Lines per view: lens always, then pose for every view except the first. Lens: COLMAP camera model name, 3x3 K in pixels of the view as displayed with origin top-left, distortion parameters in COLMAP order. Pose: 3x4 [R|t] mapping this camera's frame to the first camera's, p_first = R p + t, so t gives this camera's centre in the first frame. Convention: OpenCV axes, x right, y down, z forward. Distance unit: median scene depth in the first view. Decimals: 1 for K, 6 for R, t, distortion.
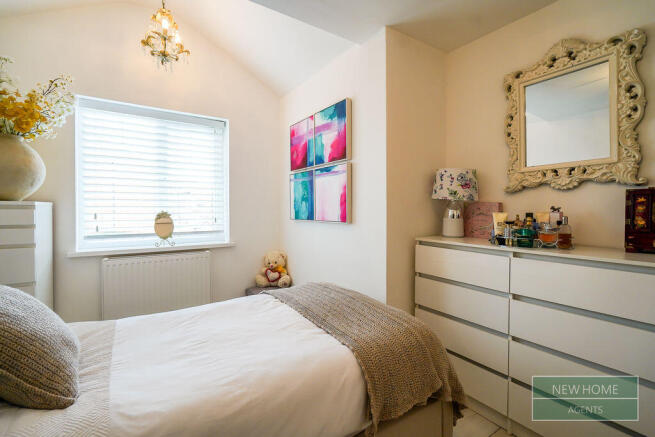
lens RADIAL K [[301.2, 0, 328.5], [0, 301.2, 209.6], [0, 0, 1]] dist [0.000458, 0.000066]
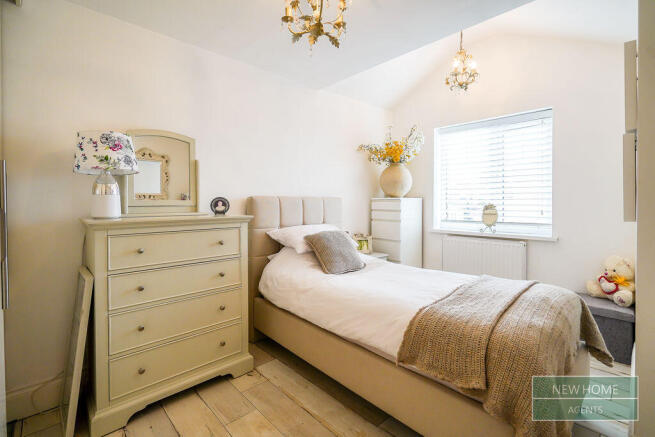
lens RADIAL K [[301.5, 0, 325.9], [0, 301.5, 201.2], [0, 0, 1]] dist [-0.000845, 0.000109]
pose [[0.161236, -0.003653, -0.986909, 0.532490], [-0.001412, 0.999991, -0.003932, 0.002417], [0.986915, 0.002028, 0.161229, 0.166251]]
